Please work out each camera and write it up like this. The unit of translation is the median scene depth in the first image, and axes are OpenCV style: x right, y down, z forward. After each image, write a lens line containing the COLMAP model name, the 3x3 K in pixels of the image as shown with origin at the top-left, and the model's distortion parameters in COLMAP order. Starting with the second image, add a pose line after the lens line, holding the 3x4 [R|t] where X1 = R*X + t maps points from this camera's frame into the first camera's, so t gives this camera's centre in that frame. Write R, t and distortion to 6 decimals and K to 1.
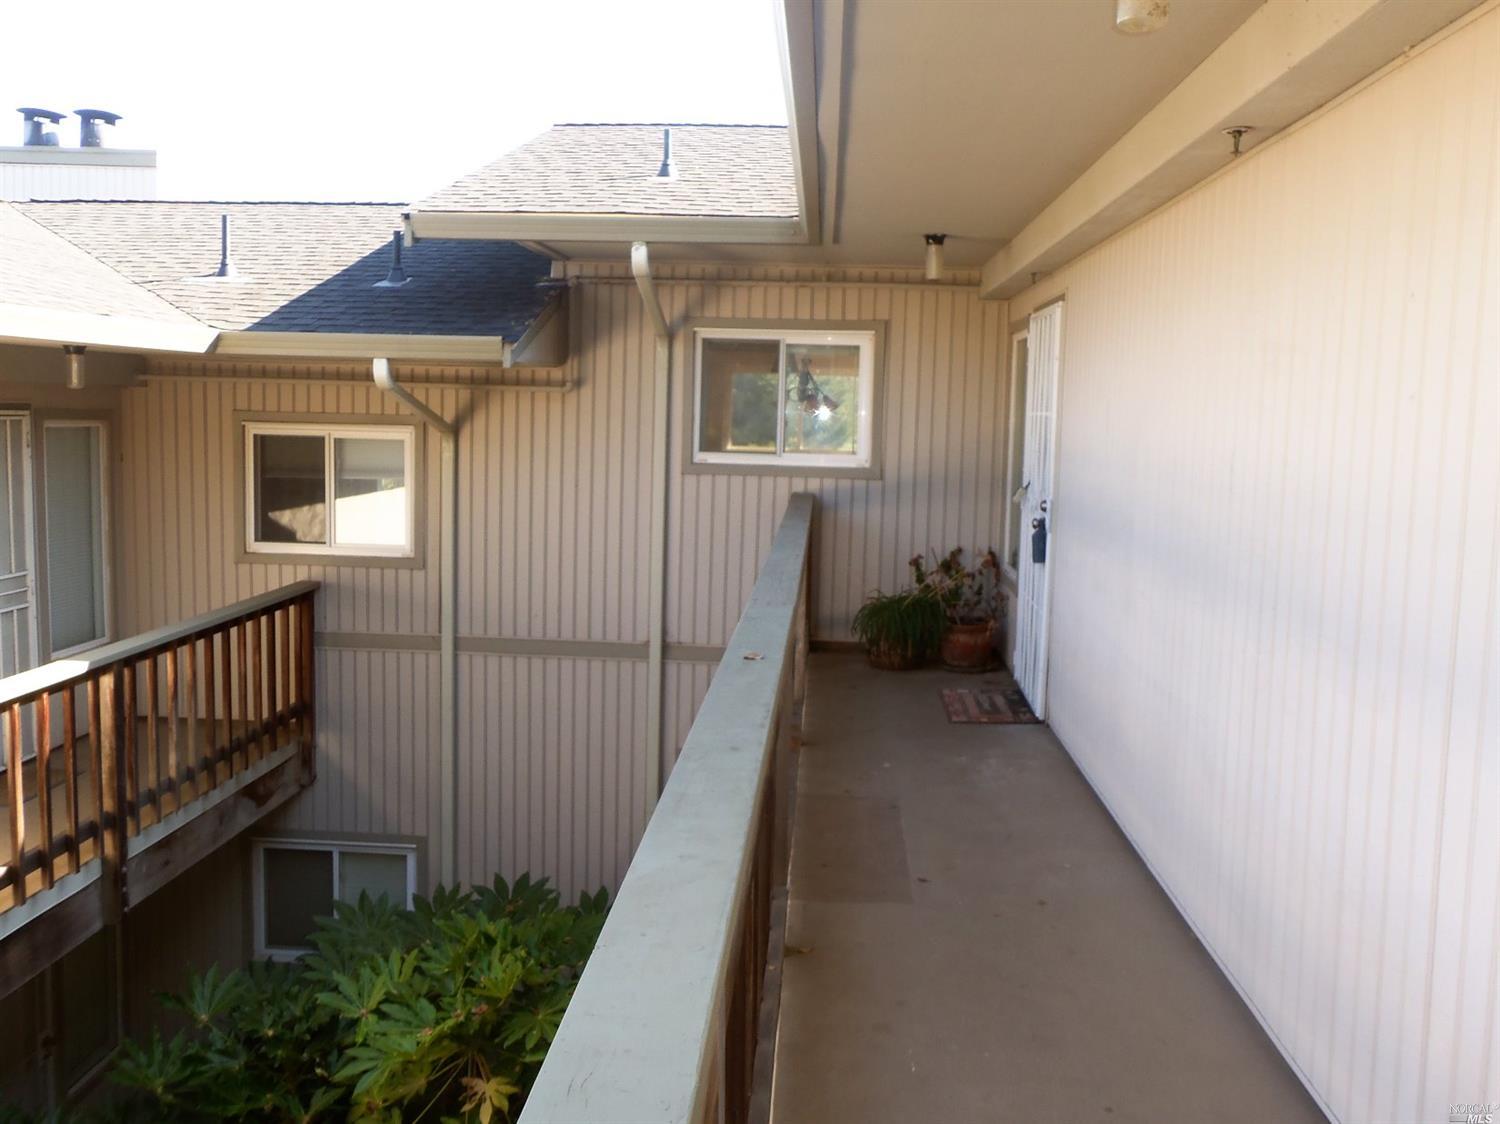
lens RADIAL K [[1280.0, 0, 741.1], [0, 1280.0, 559.7], [0, 0, 1]] dist [-0.009165, 0.007622]
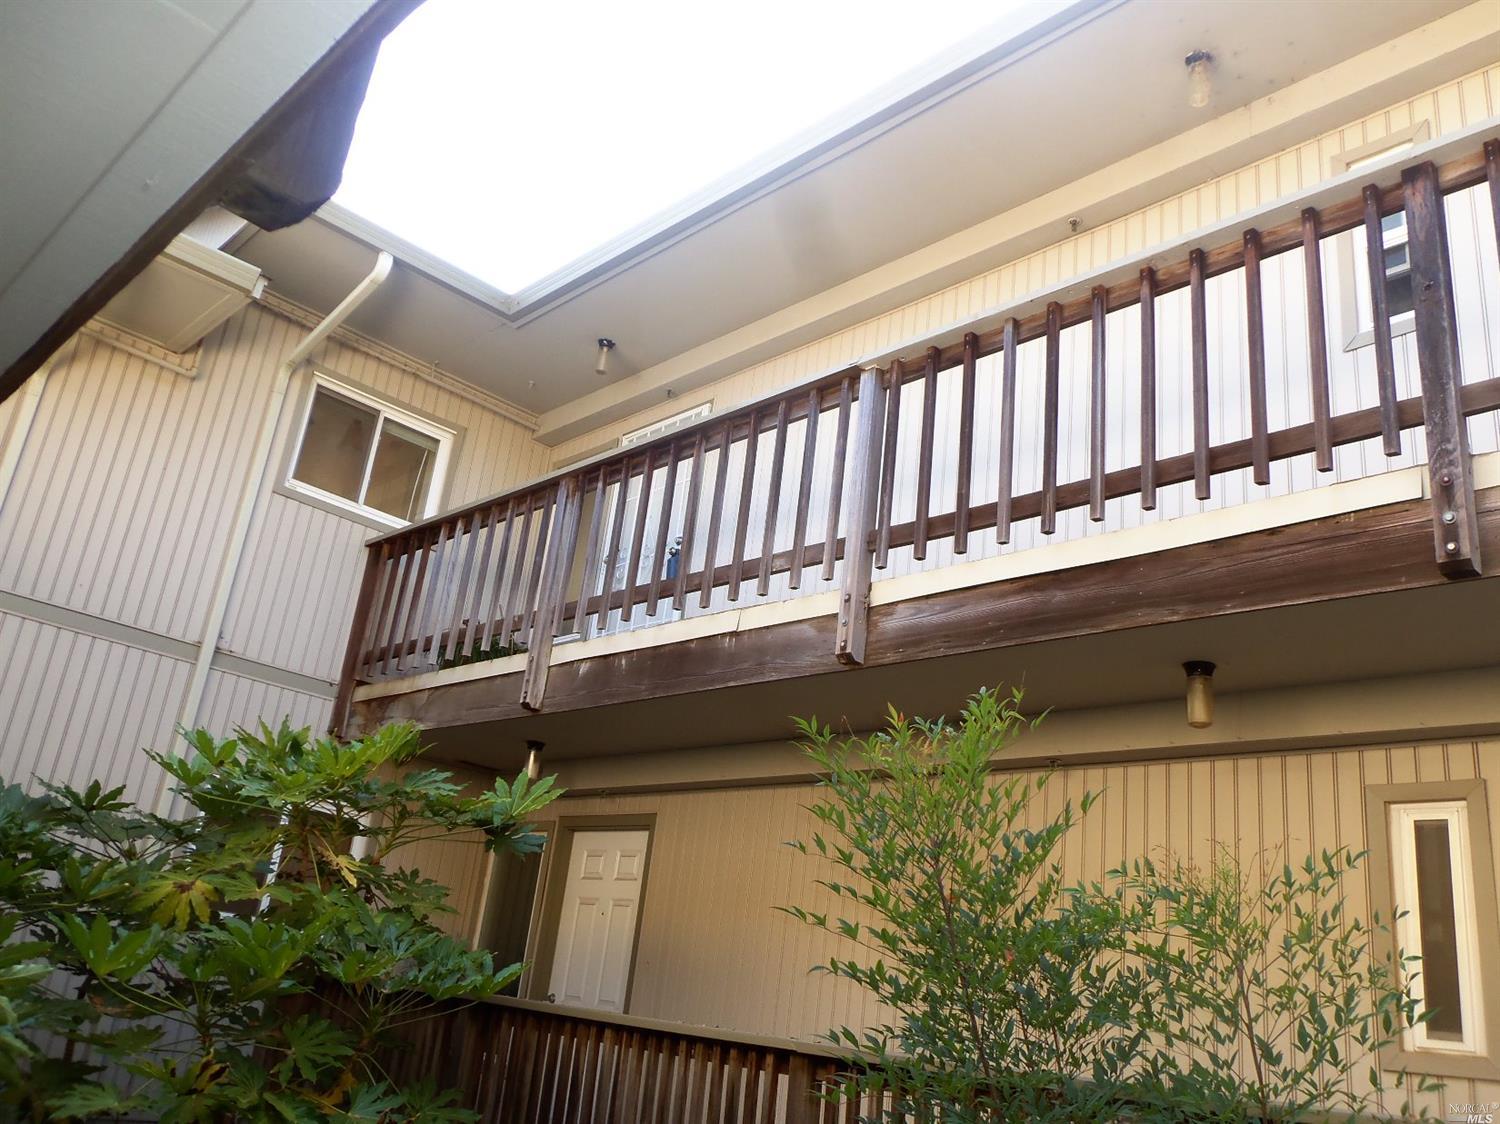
lens RADIAL K [[1280.0, 0, 741.1], [0, 1280.0, 559.7], [0, 0, 1]] dist [-0.009165, 0.007622]
pose [[0.681137, 0.295981, 0.669662, -0.471515], [-0.018580, 0.921337, -0.388320, 0.383792], [-0.731920, 0.252057, 0.633056, 0.082781]]
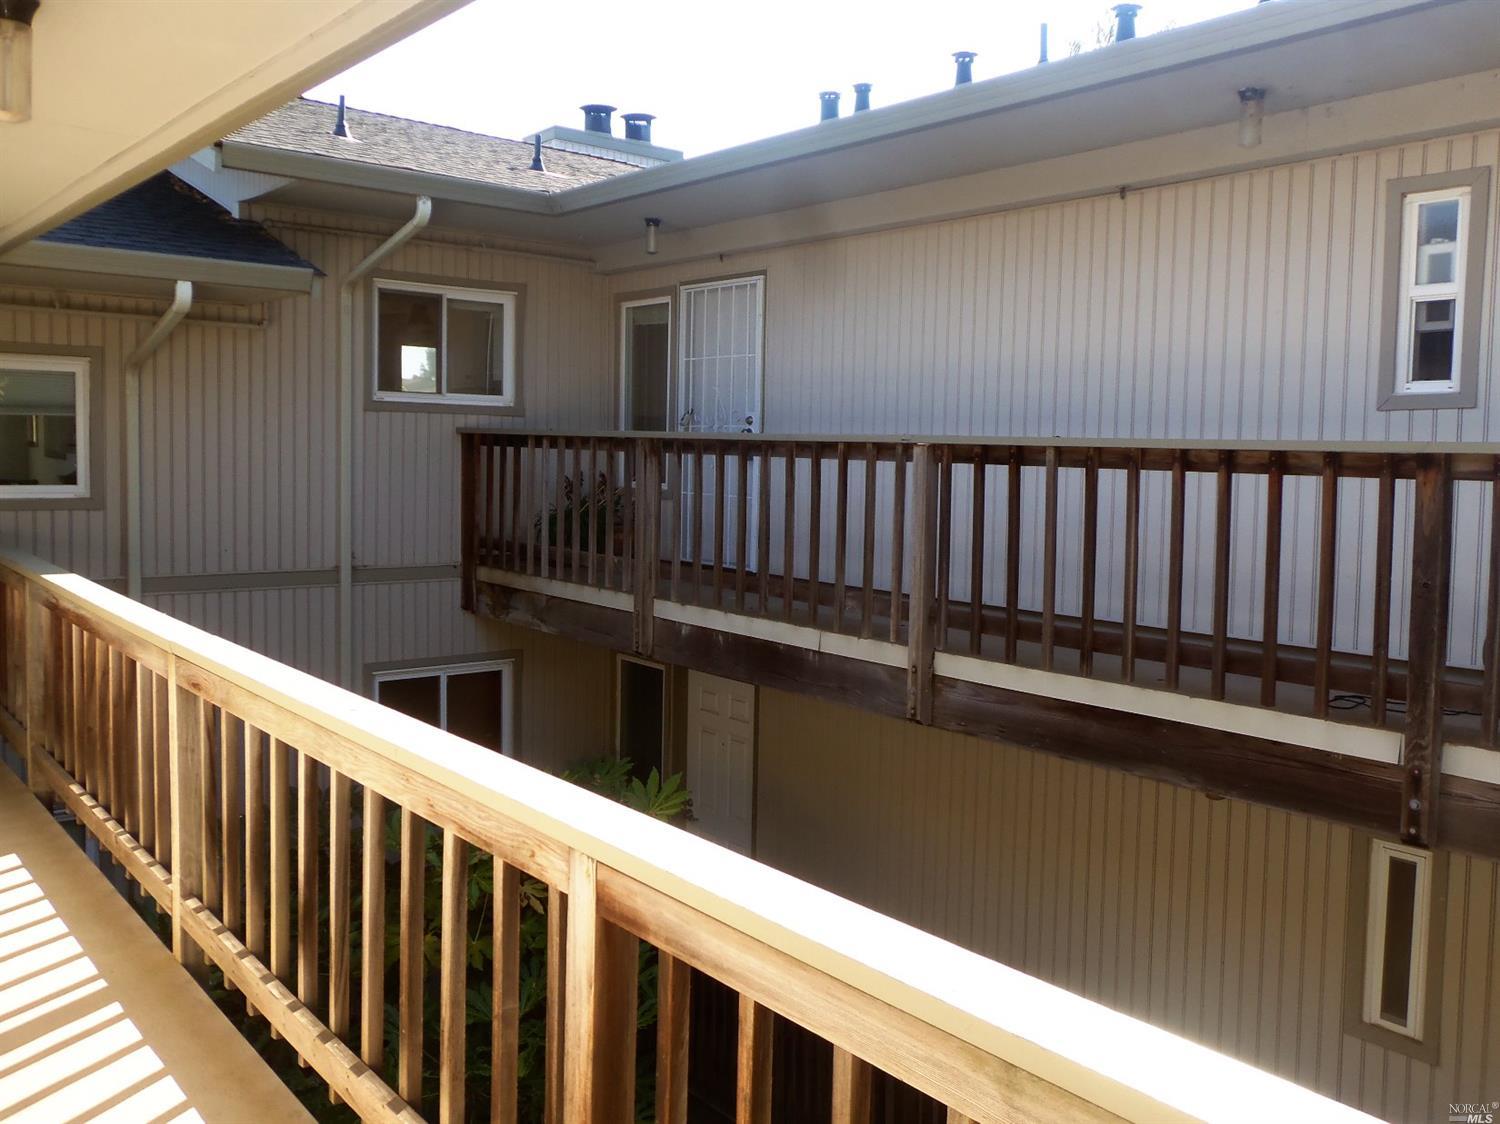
lens RADIAL K [[1269.8, 0, 750.0], [0, 1269.8, 562.0], [0, 0, 1]] dist [-0.004383, -0.004461]
pose [[0.729381, -0.072266, 0.680280, -0.564416], [0.075622, 0.996828, 0.024813, 0.061944], [-0.679915, 0.033346, 0.732532, -0.021026]]
